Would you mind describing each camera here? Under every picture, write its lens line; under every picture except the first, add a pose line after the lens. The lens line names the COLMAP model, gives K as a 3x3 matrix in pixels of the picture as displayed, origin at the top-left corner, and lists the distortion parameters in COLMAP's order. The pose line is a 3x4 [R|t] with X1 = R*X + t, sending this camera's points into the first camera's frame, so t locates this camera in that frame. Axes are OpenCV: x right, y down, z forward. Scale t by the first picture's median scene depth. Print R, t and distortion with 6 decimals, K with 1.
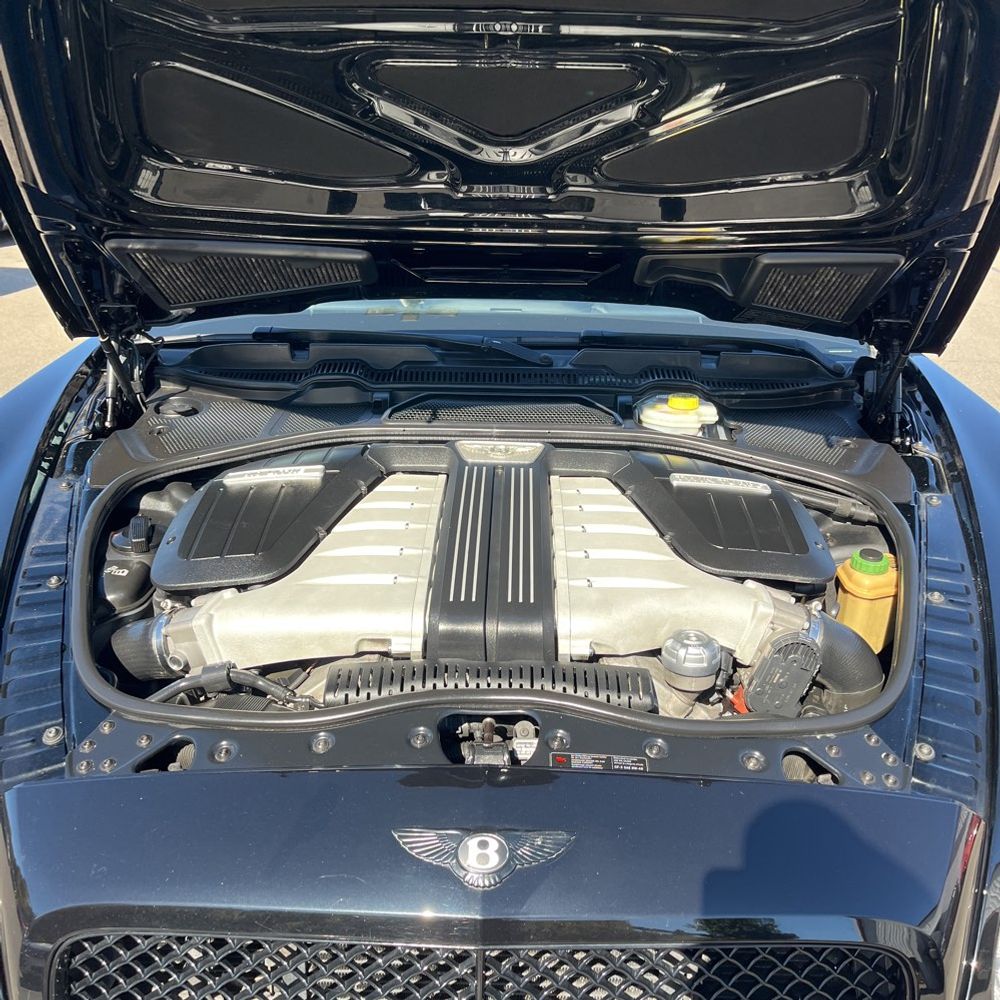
lens RADIAL K [[1009.6, 0, 505.0], [0, 1009.6, 499.0], [0, 0, 1]] dist [0.021783, 0.000000]
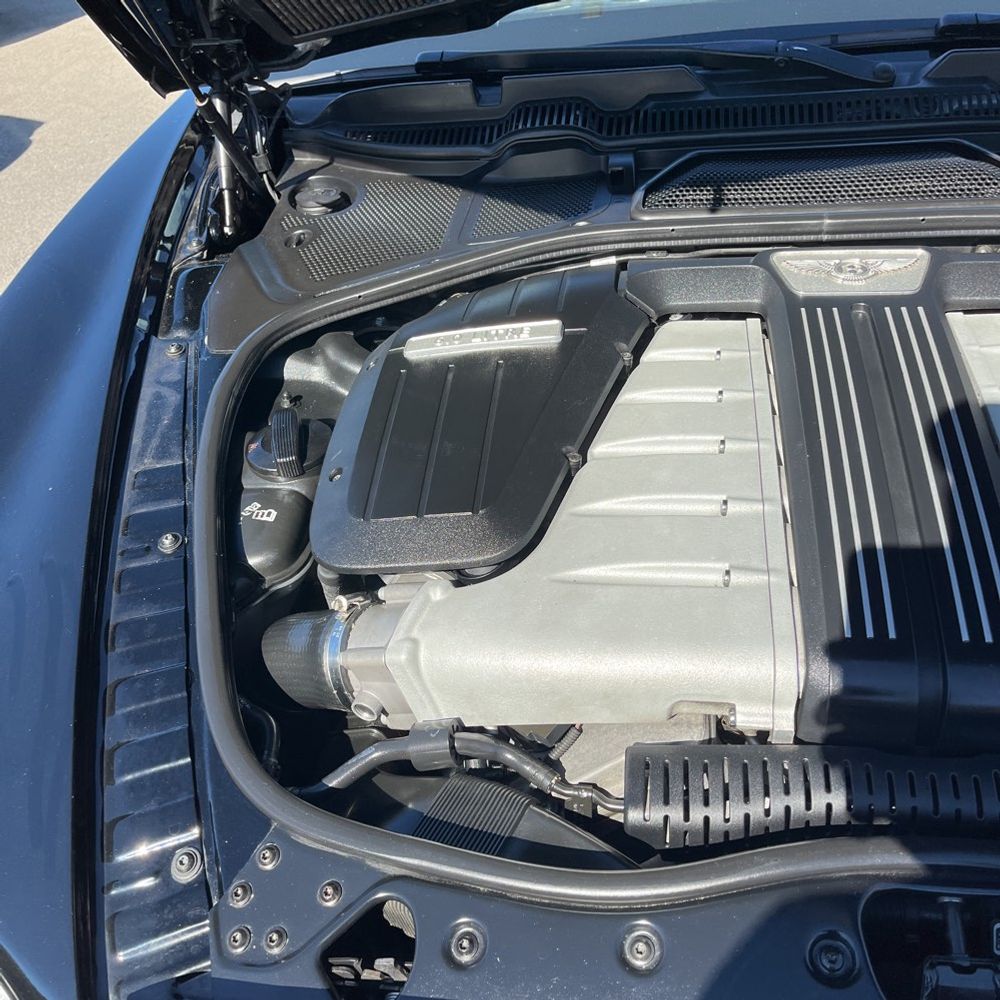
lens RADIAL K [[1009.6, 0, 494.6], [0, 1009.6, 505.7], [0, 0, 1]] dist [0.021783, 0.000000]
pose [[0.986083, -0.006869, -0.166109, -0.109938], [0.056487, 0.953549, 0.295896, -0.100332], [0.156360, -0.301161, 0.940666, 0.359529]]
